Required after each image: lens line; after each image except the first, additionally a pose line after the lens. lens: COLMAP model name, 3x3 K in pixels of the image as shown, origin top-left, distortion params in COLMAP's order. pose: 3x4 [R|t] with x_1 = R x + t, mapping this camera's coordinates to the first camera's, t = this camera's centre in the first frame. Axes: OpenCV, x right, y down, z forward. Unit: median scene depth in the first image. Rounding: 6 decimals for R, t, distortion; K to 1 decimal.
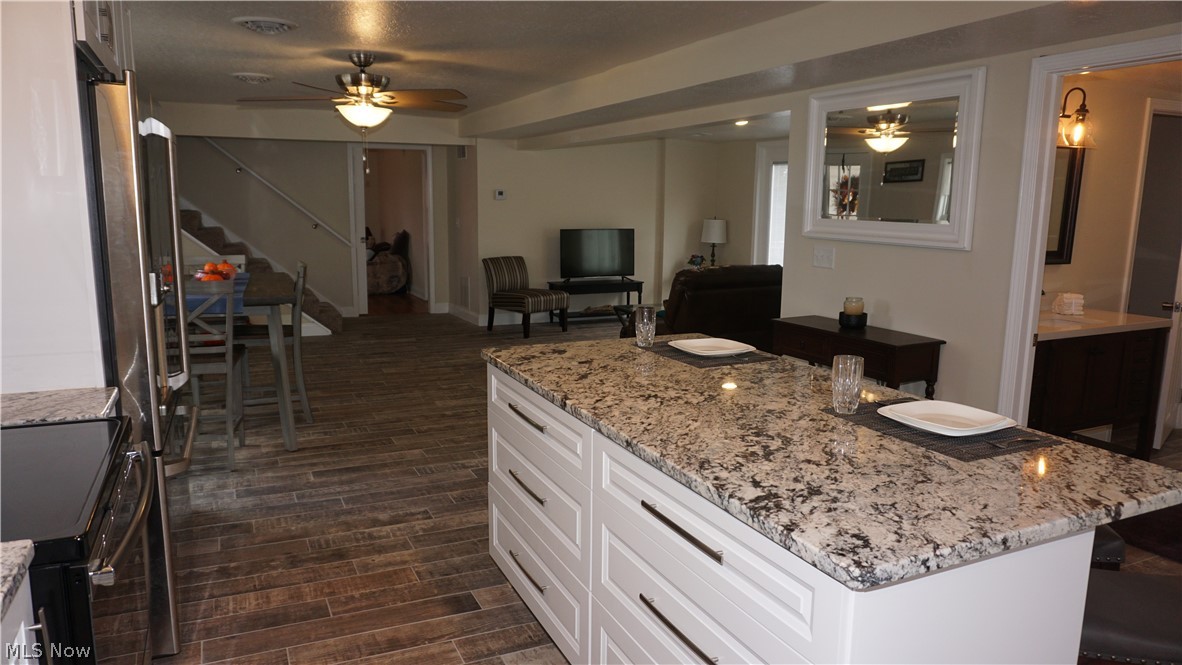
lens RADIAL K [[772.1, 0, 591.0], [0, 772.1, 332.5], [0, 0, 1]] dist [-0.019525, 0.002243]
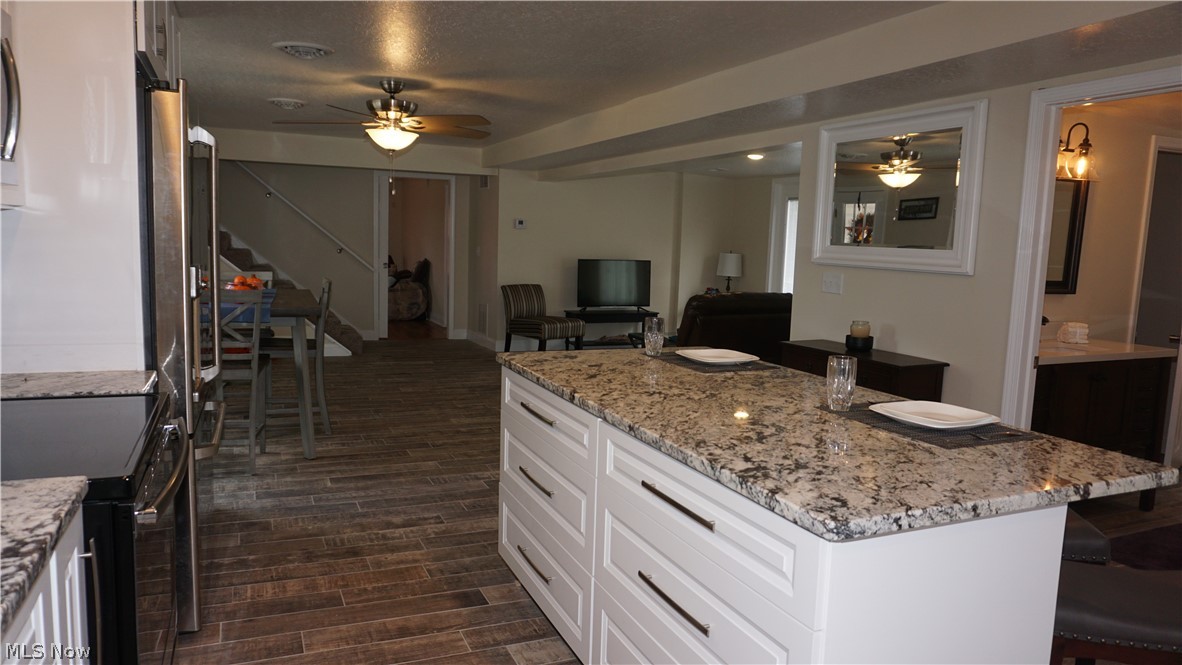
lens RADIAL K [[772.1, 0, 591.0], [0, 772.1, 332.5], [0, 0, 1]] dist [-0.019525, 0.002243]
pose [[0.999465, 0.023432, -0.022809, 0.008115], [-0.024516, 0.998522, -0.048500, 0.036515], [0.021639, 0.049033, 0.998563, -0.039637]]
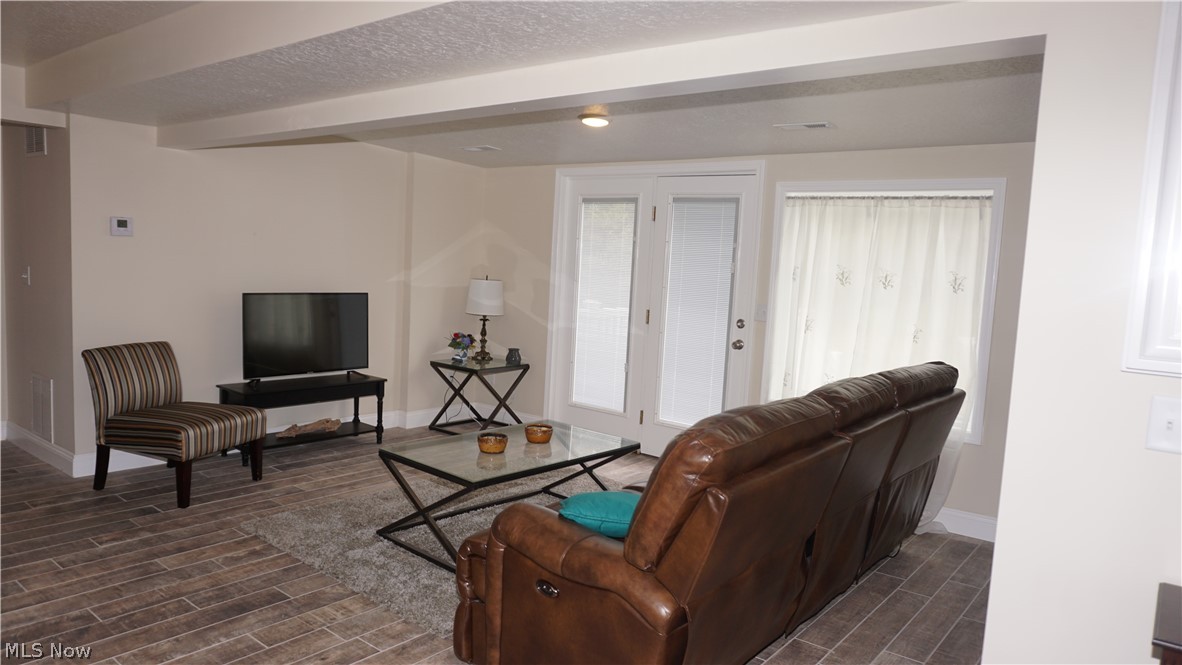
lens RADIAL K [[772.1, 0, 591.0], [0, 772.1, 332.5], [0, 0, 1]] dist [-0.019525, 0.002243]
pose [[0.900302, -0.005844, 0.435226, -0.165779], [0.034636, 0.997701, -0.058250, -0.187647], [-0.433885, 0.067516, 0.898435, 1.146950]]
